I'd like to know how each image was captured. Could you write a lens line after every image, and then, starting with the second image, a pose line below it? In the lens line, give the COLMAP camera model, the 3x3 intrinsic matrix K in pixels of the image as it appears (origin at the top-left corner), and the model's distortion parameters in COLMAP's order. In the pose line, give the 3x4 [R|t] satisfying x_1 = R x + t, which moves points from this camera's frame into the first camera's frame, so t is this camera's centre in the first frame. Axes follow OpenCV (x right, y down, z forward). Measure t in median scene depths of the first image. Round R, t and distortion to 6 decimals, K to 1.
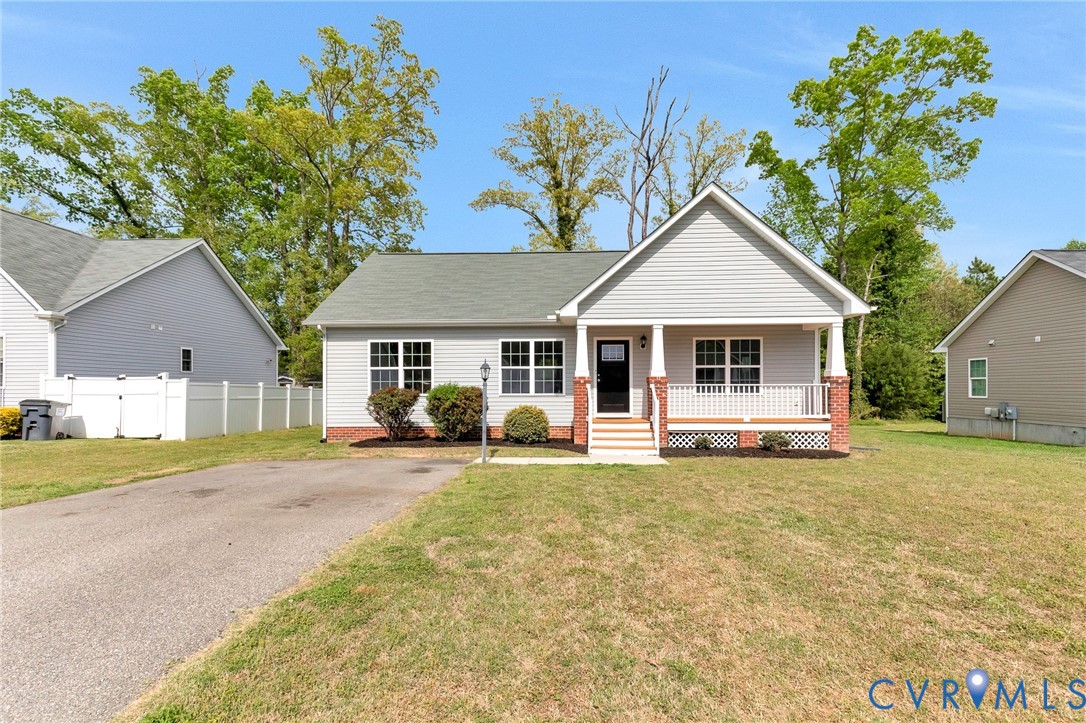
lens RADIAL K [[487.5, 0, 531.0], [0, 487.5, 359.9], [0, 0, 1]] dist [0.028363, -0.000183]
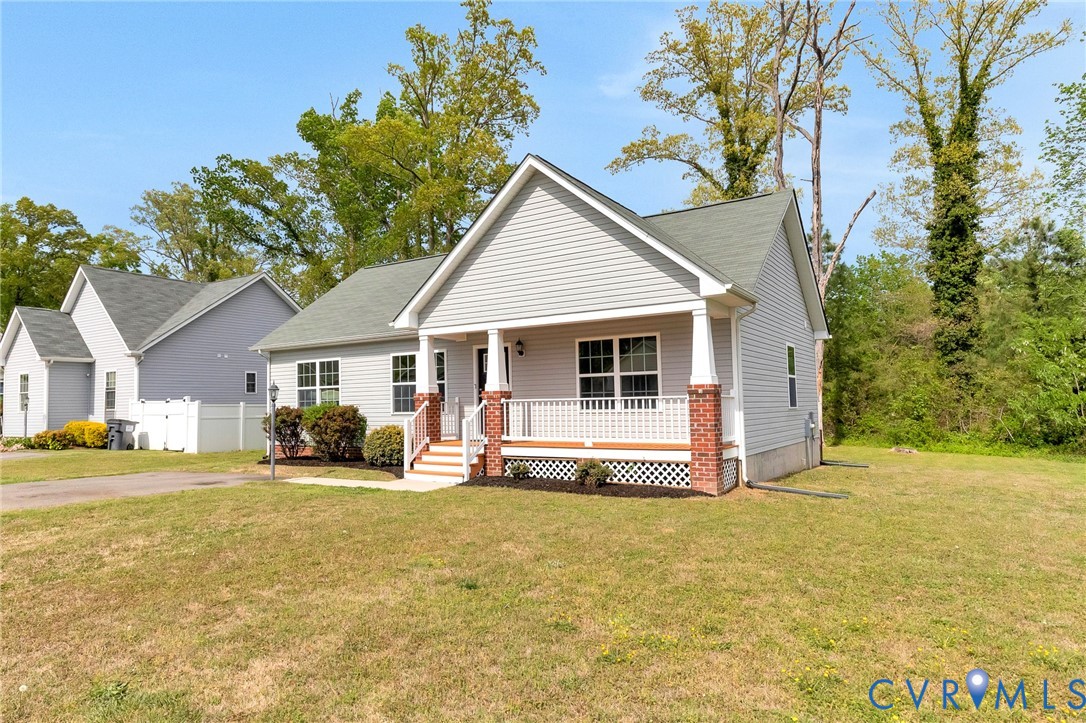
lens RADIAL K [[684.5, 0, 542.2], [0, 684.5, 328.9], [0, 0, 1]] dist [0.029524, -0.000416]
pose [[0.847304, -0.070003, -0.526474, 0.883121], [0.047255, 0.997281, -0.056553, -0.001719], [0.529001, 0.023039, 0.848308, 0.035521]]
